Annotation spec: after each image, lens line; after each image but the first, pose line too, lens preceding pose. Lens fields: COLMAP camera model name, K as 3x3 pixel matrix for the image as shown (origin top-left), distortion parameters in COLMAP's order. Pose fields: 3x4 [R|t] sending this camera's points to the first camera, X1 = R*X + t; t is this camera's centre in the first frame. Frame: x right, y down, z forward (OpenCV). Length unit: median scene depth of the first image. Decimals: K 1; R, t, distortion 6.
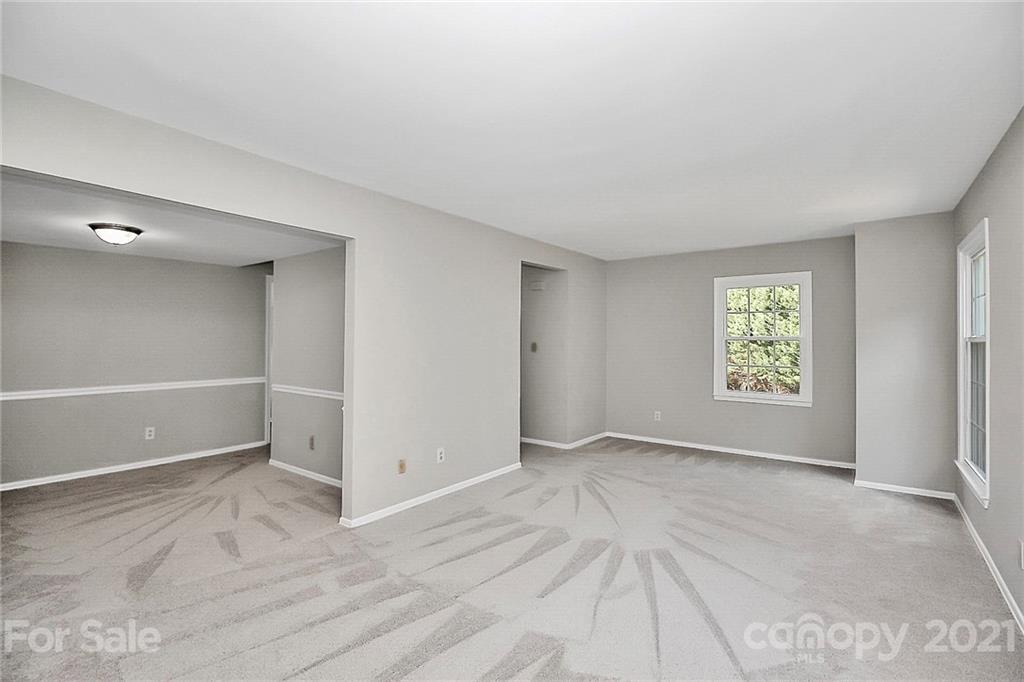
lens RADIAL K [[481.2, 0, 511.0], [0, 481.2, 336.2], [0, 0, 1]] dist [-0.012934, -0.000150]
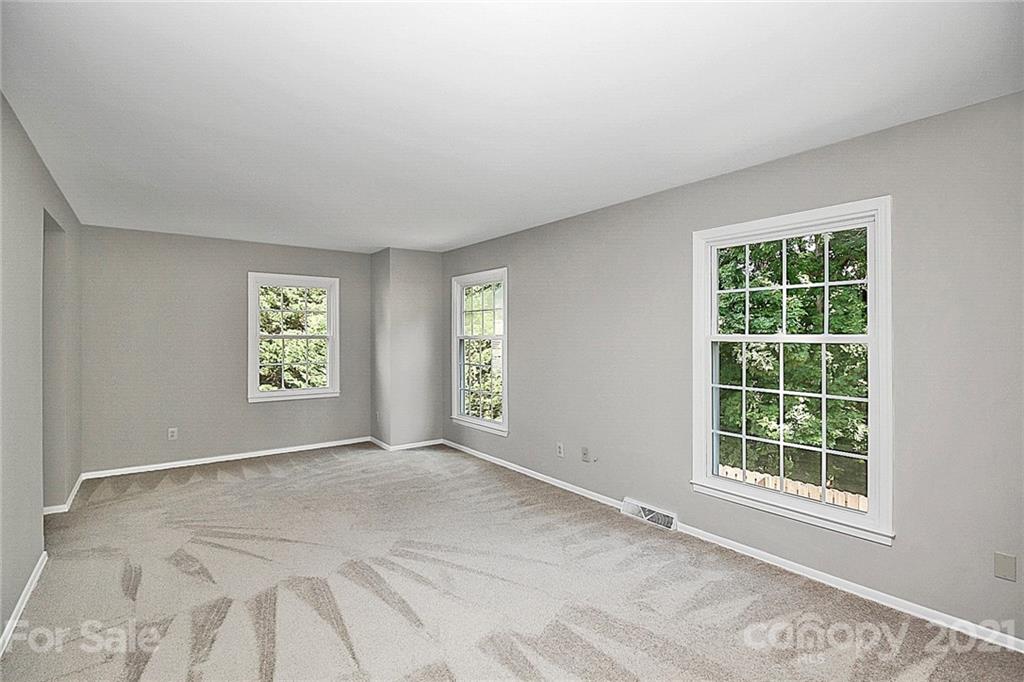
lens RADIAL K [[481.2, 0, 511.0], [0, 481.2, 339.1], [0, 0, 1]] dist [-0.012934, -0.000150]
pose [[0.292859, -0.016711, 0.956010, -0.449235], [0.001489, 0.999854, 0.017021, -0.011226], [-0.956155, -0.003561, 0.292841, 0.340889]]
